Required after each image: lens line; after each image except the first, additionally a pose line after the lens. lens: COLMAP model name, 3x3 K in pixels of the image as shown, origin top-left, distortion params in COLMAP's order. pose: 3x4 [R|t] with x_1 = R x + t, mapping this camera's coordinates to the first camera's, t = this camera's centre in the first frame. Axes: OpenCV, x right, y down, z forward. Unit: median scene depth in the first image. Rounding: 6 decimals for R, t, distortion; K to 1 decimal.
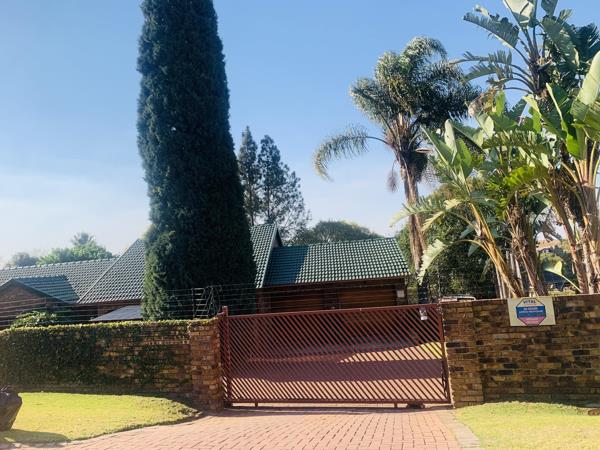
lens RADIAL K [[453.4, 0, 300.0], [0, 453.4, 225.0], [0, 0, 1]] dist [0.005057, 0.004680]
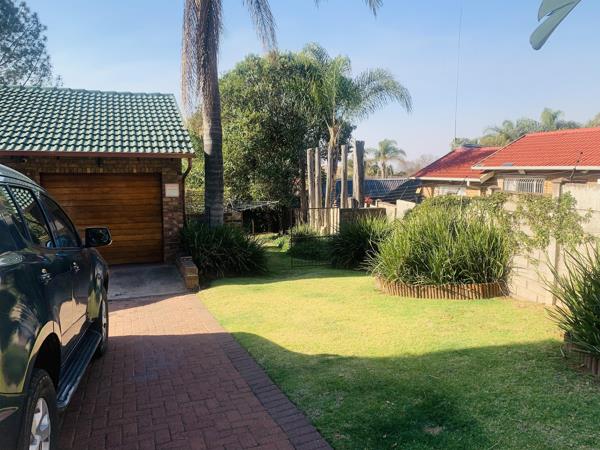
lens RADIAL K [[453.4, 0, 300.0], [0, 453.4, 225.0], [0, 0, 1]] dist [0.005057, 0.004680]
pose [[0.892780, 0.035444, 0.449096, 0.046107], [-0.120579, 0.979327, 0.162414, 0.033916], [-0.434055, -0.199152, 0.878598, 0.179484]]
